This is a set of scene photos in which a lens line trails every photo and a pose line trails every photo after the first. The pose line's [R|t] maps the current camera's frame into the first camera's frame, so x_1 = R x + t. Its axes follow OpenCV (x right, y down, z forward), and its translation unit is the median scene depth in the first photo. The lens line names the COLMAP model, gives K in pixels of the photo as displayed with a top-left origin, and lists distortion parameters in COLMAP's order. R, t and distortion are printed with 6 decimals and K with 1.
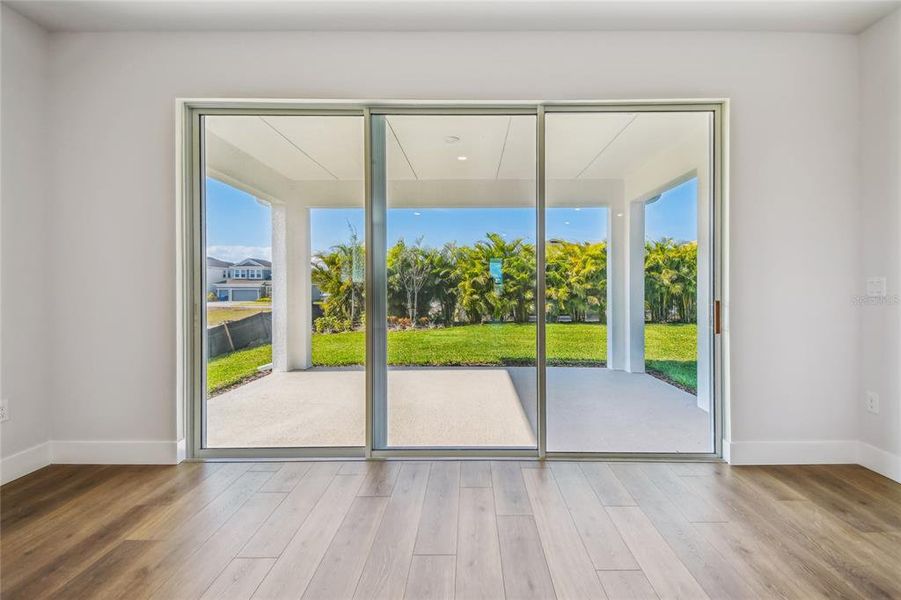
lens RADIAL K [[394.4, 0, 471.1], [0, 394.4, 287.0], [0, 0, 1]] dist [-0.013451, -0.000349]
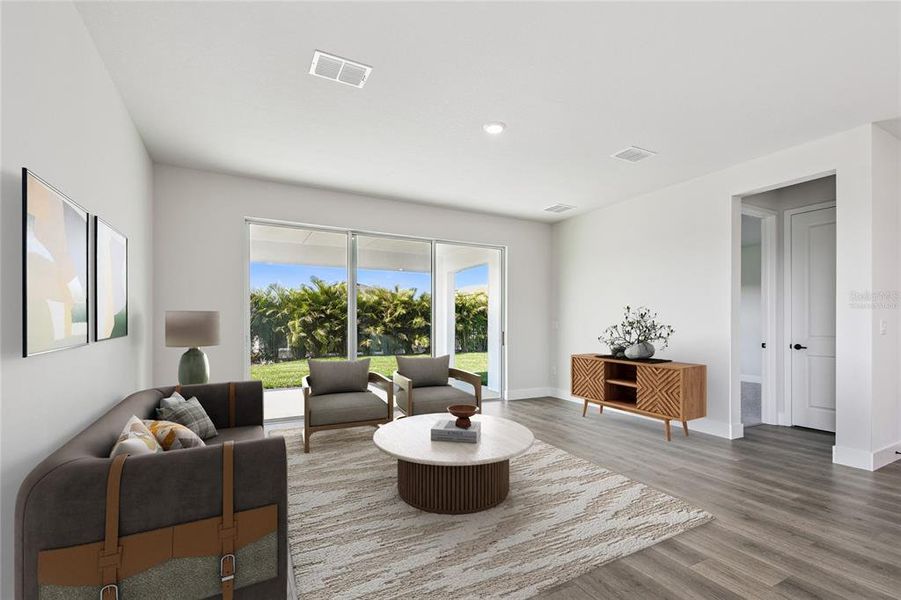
lens RADIAL K [[399.1, 0, 445.5], [0, 399.1, 328.0], [0, 0, 1]] dist [-0.000456, -0.000216]
pose [[0.886535, -0.001575, 0.462658, -0.158274], [-0.000755, 0.999988, 0.004849, 0.000455], [-0.462660, -0.004648, 0.886524, -0.195093]]
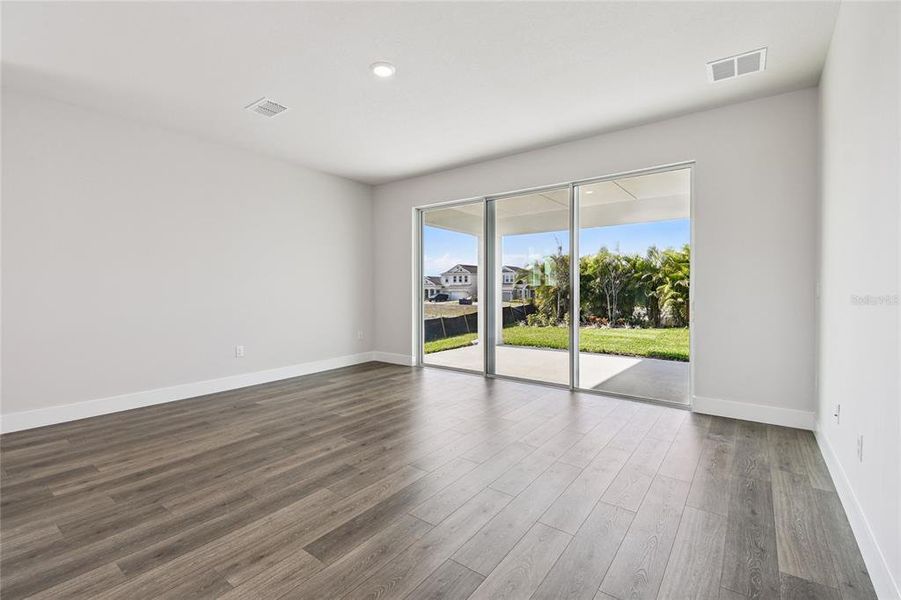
lens RADIAL K [[390.9, 0, 450.9], [0, 390.9, 294.2], [0, 0, 1]] dist [0.000766, -0.000124]
pose [[0.787866, 0.008079, -0.615794, 0.170267], [-0.001886, 0.999941, 0.010706, 0.000232], [0.615844, -0.007273, 0.787834, -0.135954]]
